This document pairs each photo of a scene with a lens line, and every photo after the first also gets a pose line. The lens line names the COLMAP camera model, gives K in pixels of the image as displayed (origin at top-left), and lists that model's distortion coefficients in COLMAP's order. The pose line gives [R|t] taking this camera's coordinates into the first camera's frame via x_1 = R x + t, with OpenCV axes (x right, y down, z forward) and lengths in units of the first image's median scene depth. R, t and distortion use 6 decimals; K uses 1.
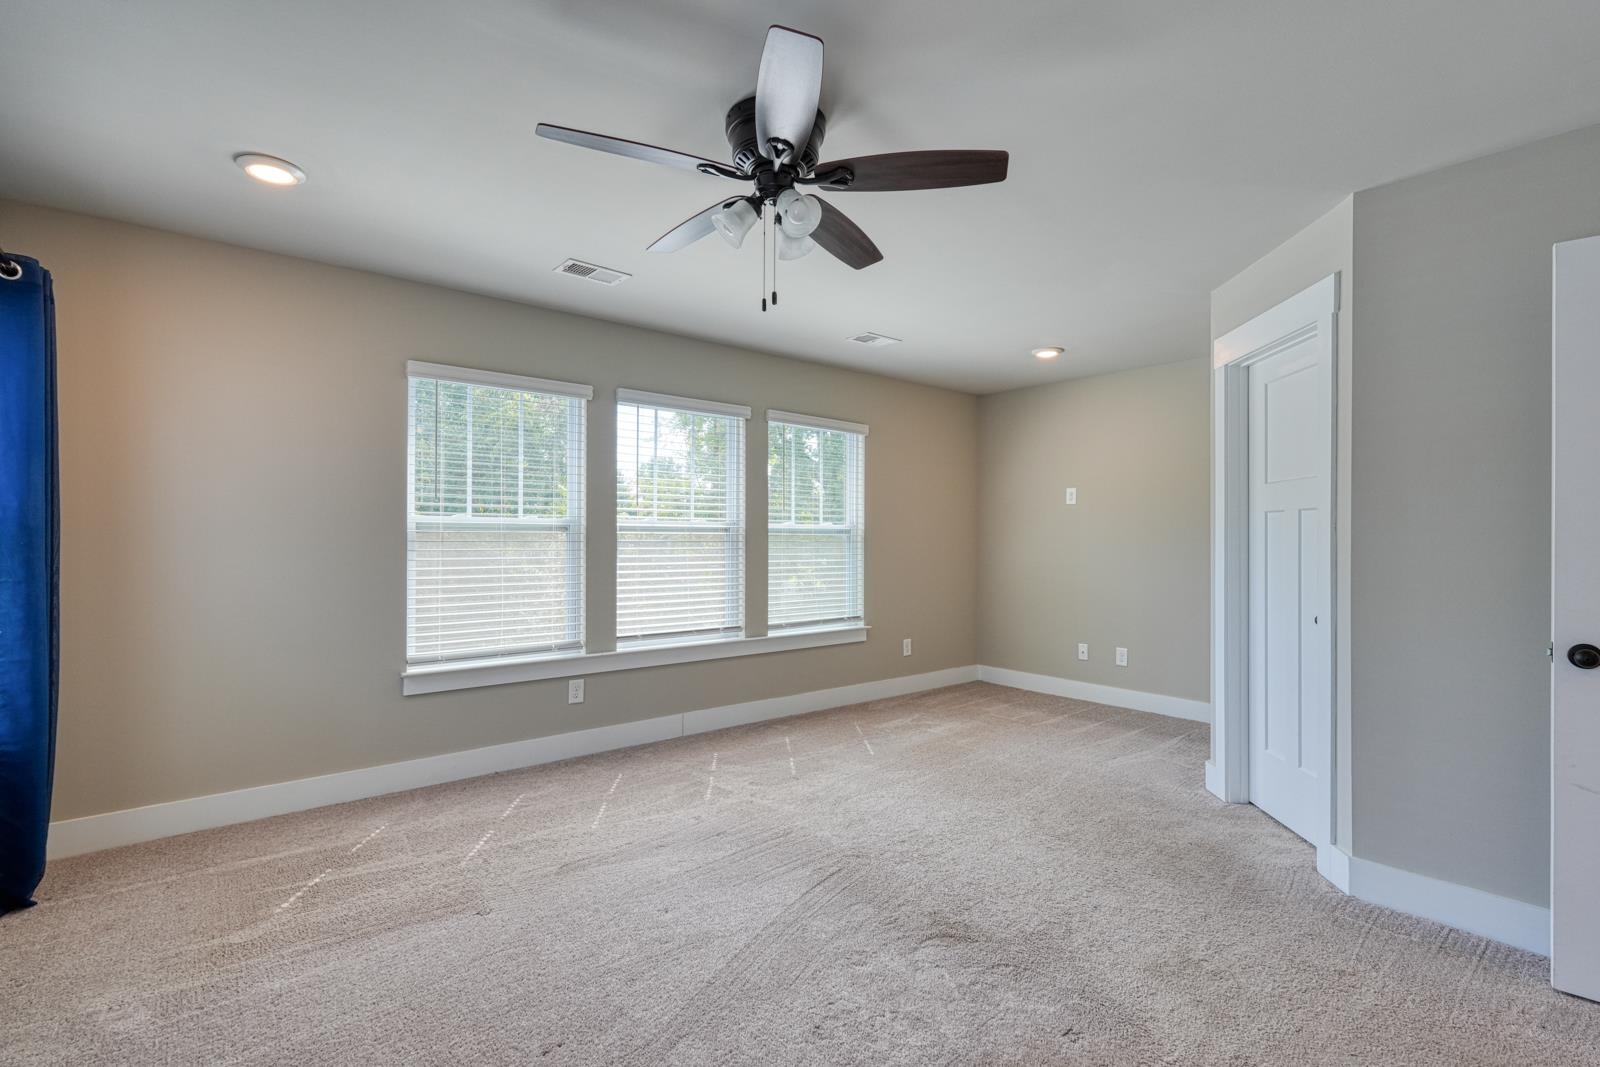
lens RADIAL K [[746.0, 0, 800.0], [0, 746.0, 533.5], [0, 0, 1]] dist [0.000892, 0.000049]
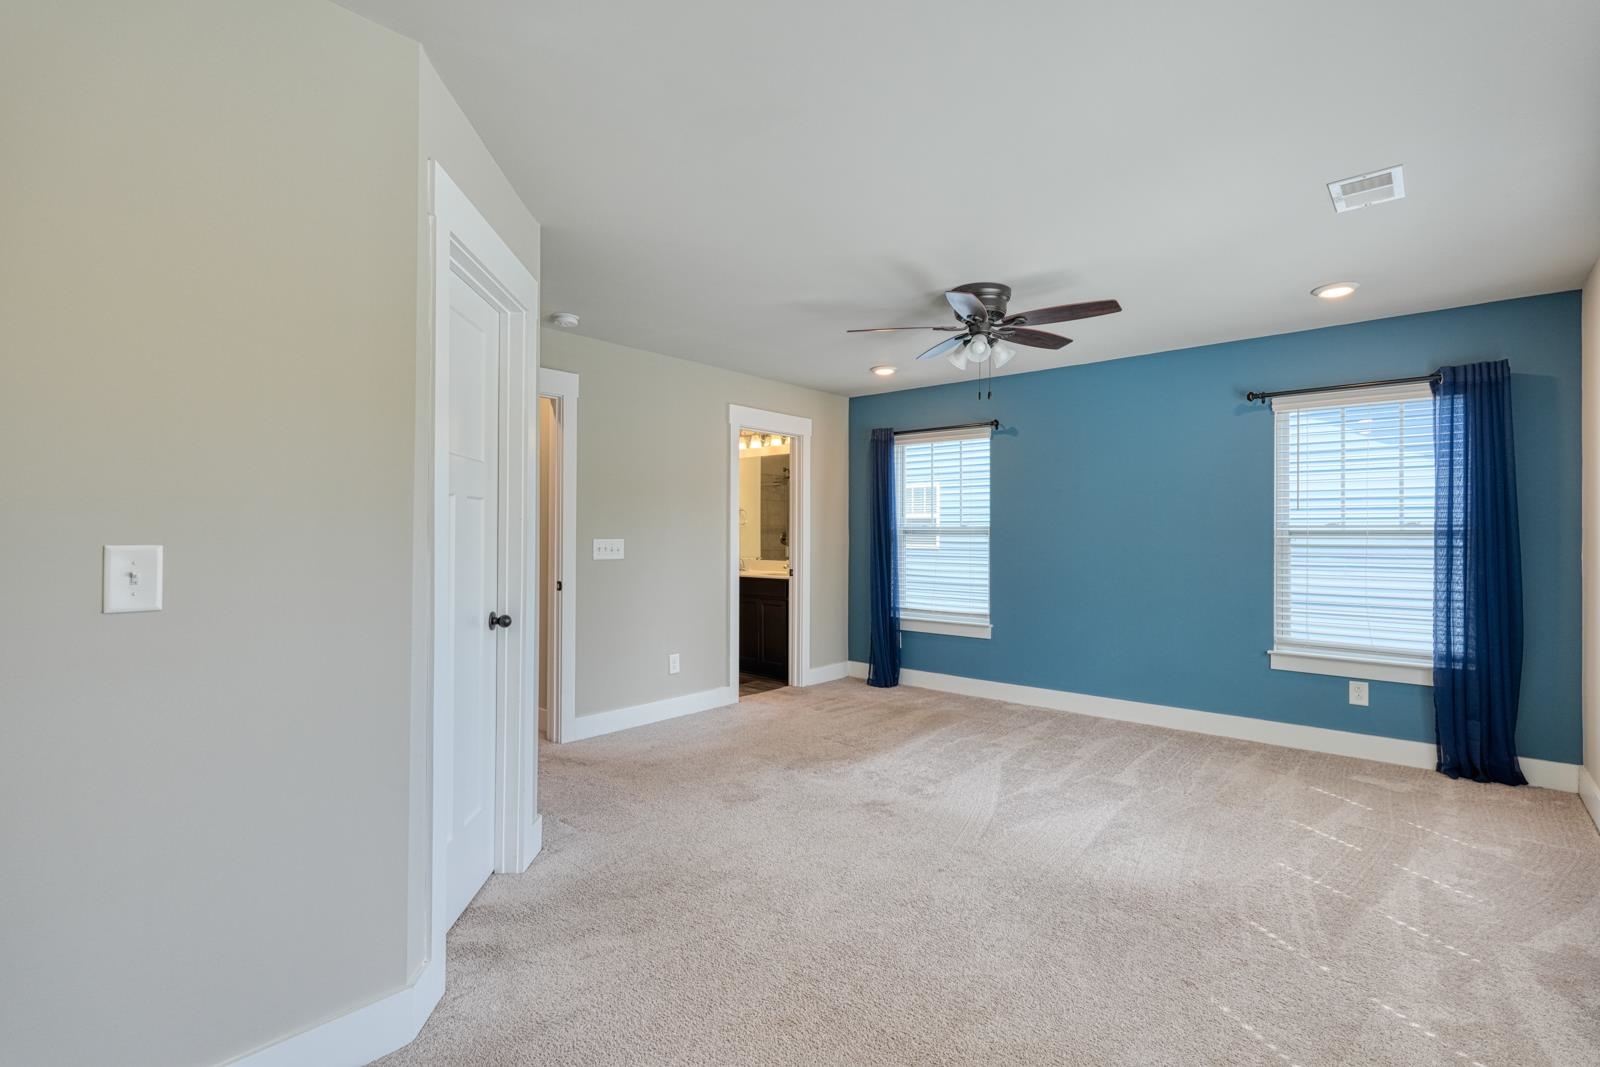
lens RADIAL K [[746.0, 0, 800.0], [0, 746.0, 533.5], [0, 0, 1]] dist [0.000892, 0.000049]
pose [[-0.988603, -0.010786, -0.150162, 0.373489], [-0.010016, 0.999933, -0.005884, 0.006997], [0.150215, -0.004313, -0.988644, 1.555530]]
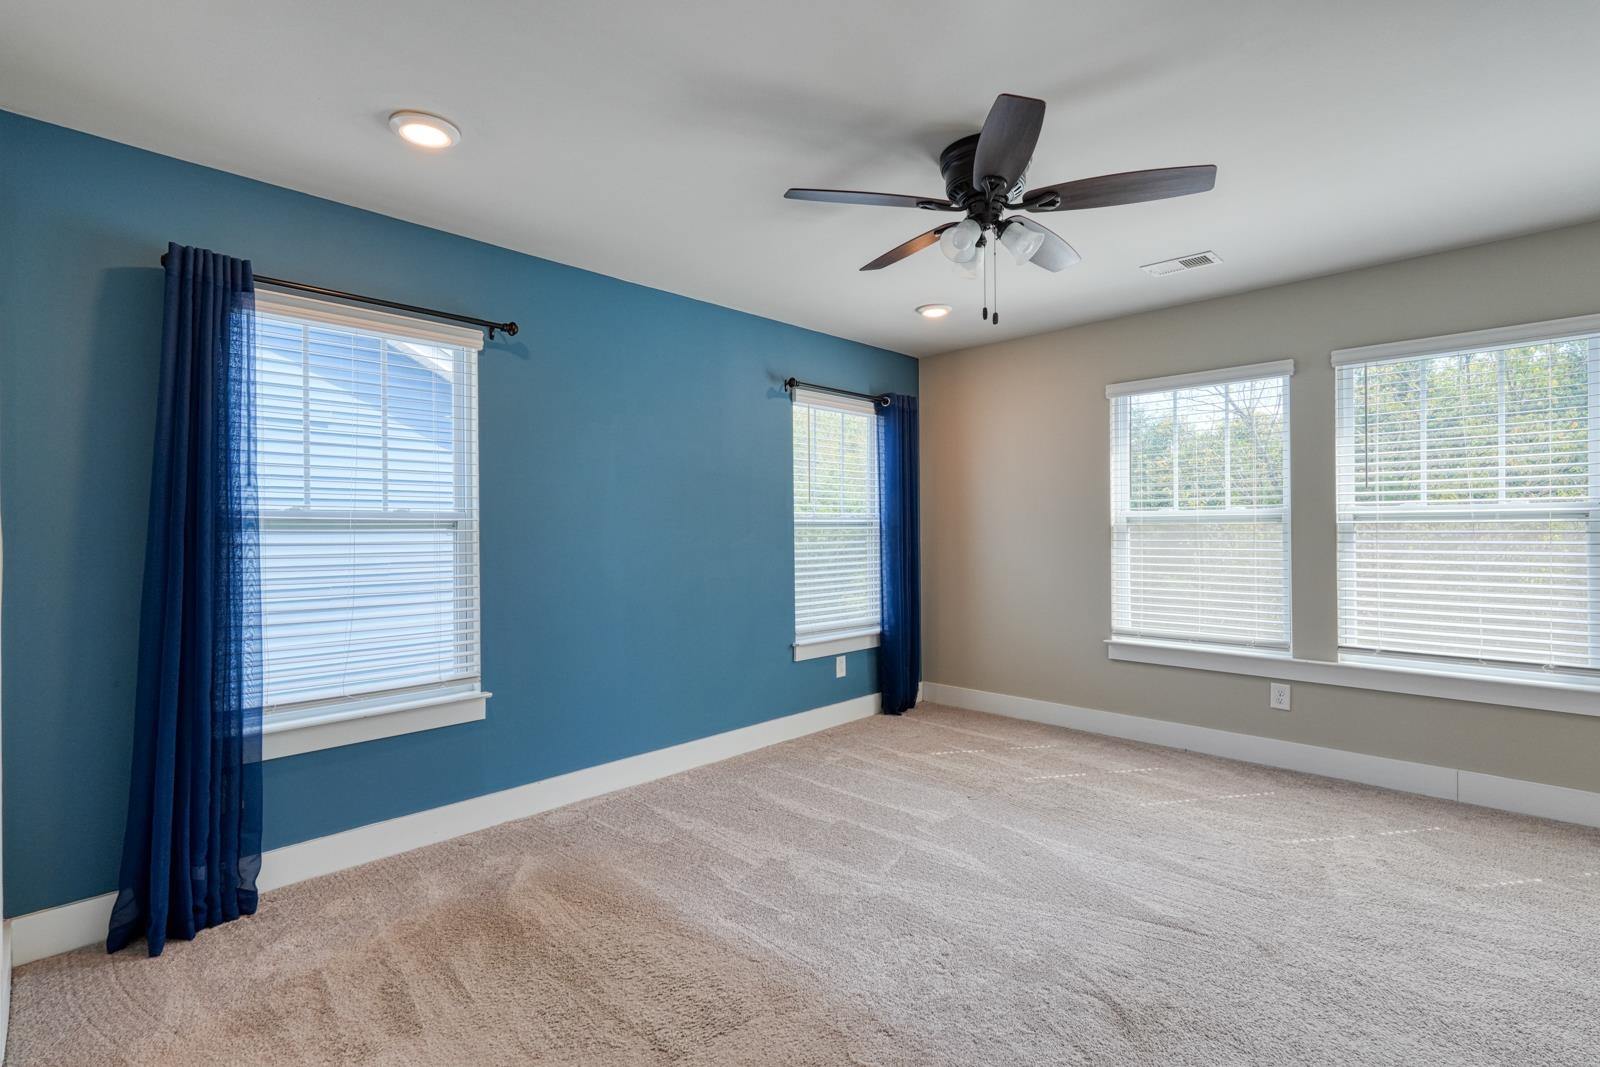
lens RADIAL K [[740.1, 0, 800.9], [0, 740.1, 527.4], [0, 0, 1]] dist [0.004625, 0.000402]
pose [[0.096033, -0.010728, -0.995320, 0.621168], [0.010208, 0.999900, -0.009792, 0.008094], [0.995326, -0.009220, 0.096132, 0.369628]]
